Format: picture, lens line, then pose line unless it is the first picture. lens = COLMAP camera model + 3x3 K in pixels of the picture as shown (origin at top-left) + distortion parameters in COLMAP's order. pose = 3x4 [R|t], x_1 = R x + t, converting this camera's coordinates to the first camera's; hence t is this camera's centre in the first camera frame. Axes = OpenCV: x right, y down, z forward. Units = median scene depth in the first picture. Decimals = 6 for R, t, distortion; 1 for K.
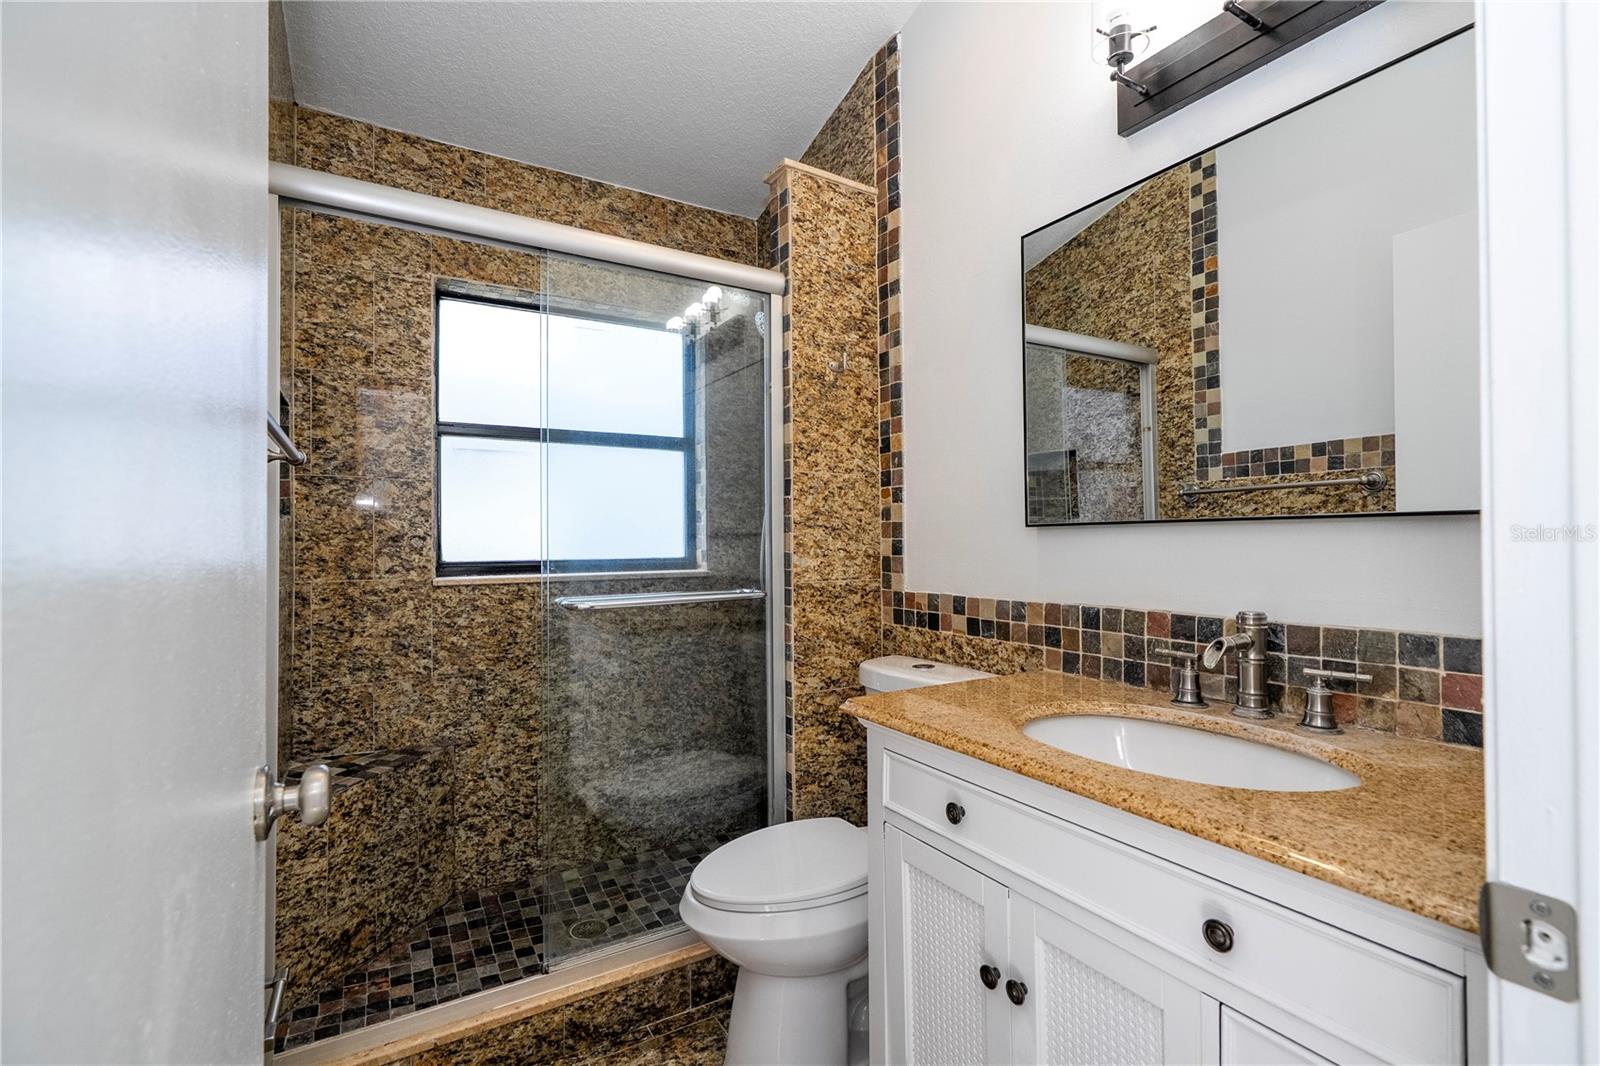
lens RADIAL K [[723.6, 0, 809.8], [0, 723.6, 533.7], [0, 0, 1]] dist [0.001195, 0.000767]
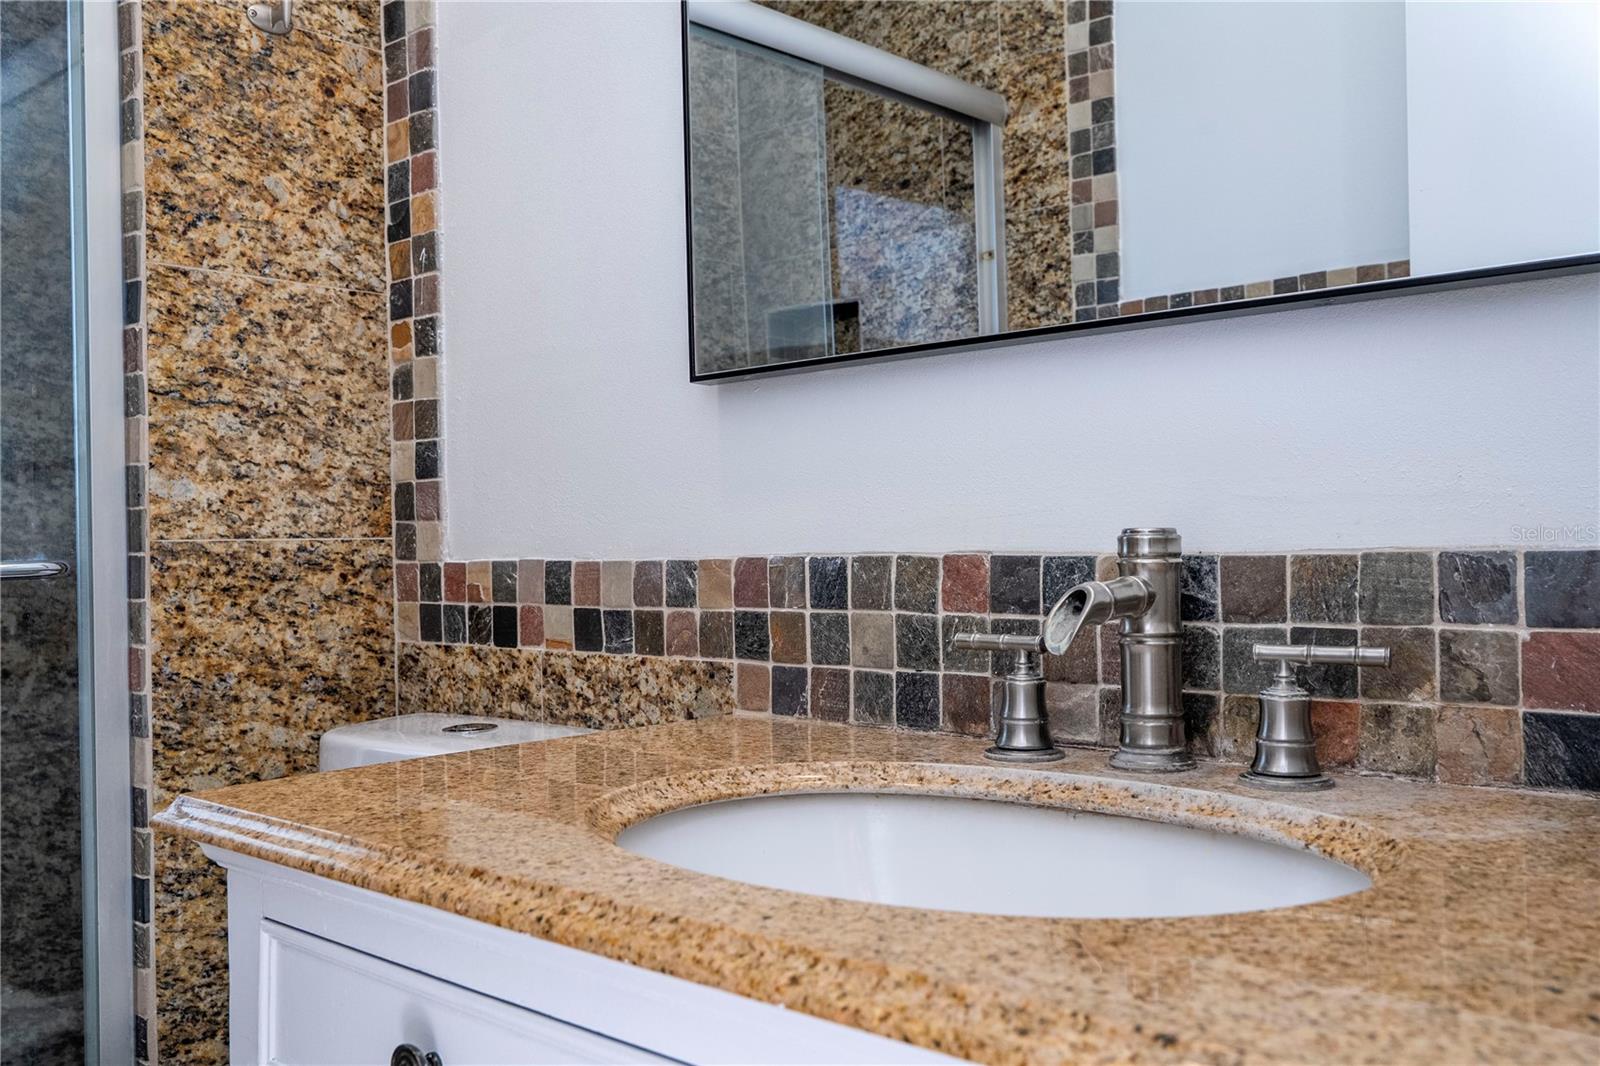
lens RADIAL K [[1418.9, 0, 801.2], [0, 1418.9, 530.4], [0, 0, 1]] dist [0.007746, 0.014868]
pose [[0.960615, -0.009211, 0.277729, 0.115042], [0.009023, 0.999957, 0.001952, 0.069734], [-0.277735, 0.000631, 0.960658, 0.159377]]
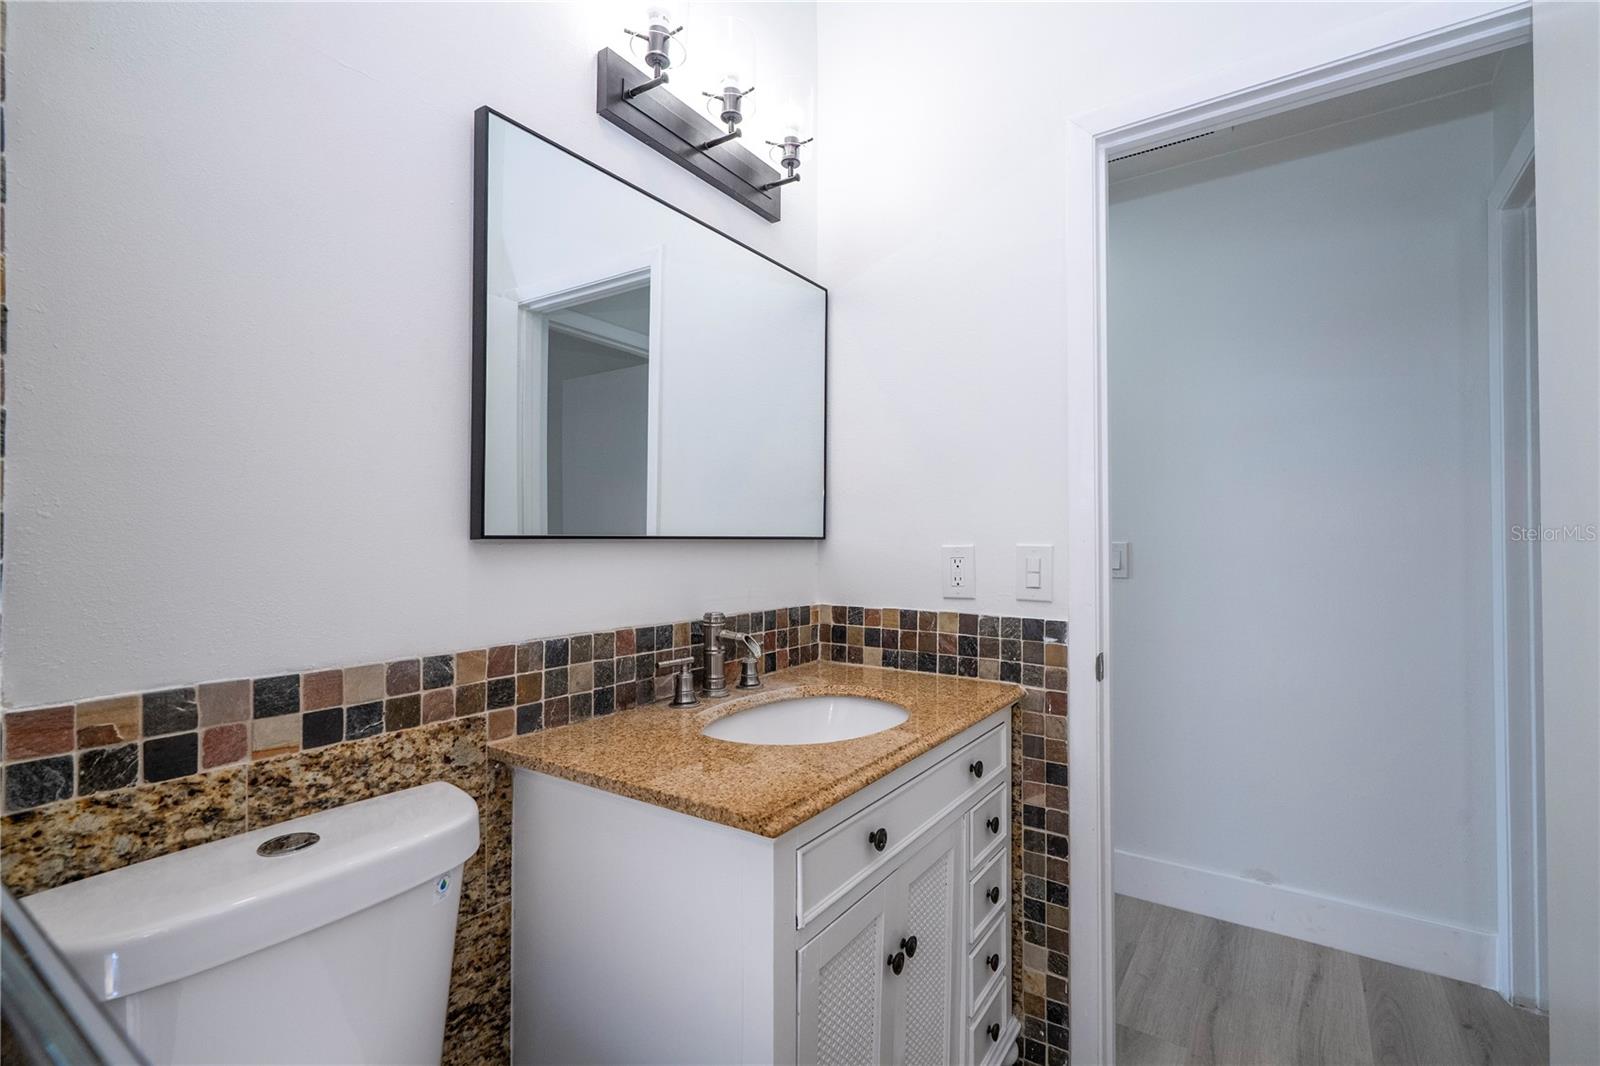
lens RADIAL K [[723.6, 0, 810.6], [0, 723.6, 538.7], [0, 0, 1]] dist [0.001195, 0.000767]
pose [[-0.419824, 0.008159, 0.907569, -0.390997], [-0.009864, 0.999860, -0.013552, -0.002675], [-0.907552, -0.014642, -0.419684, 0.906300]]
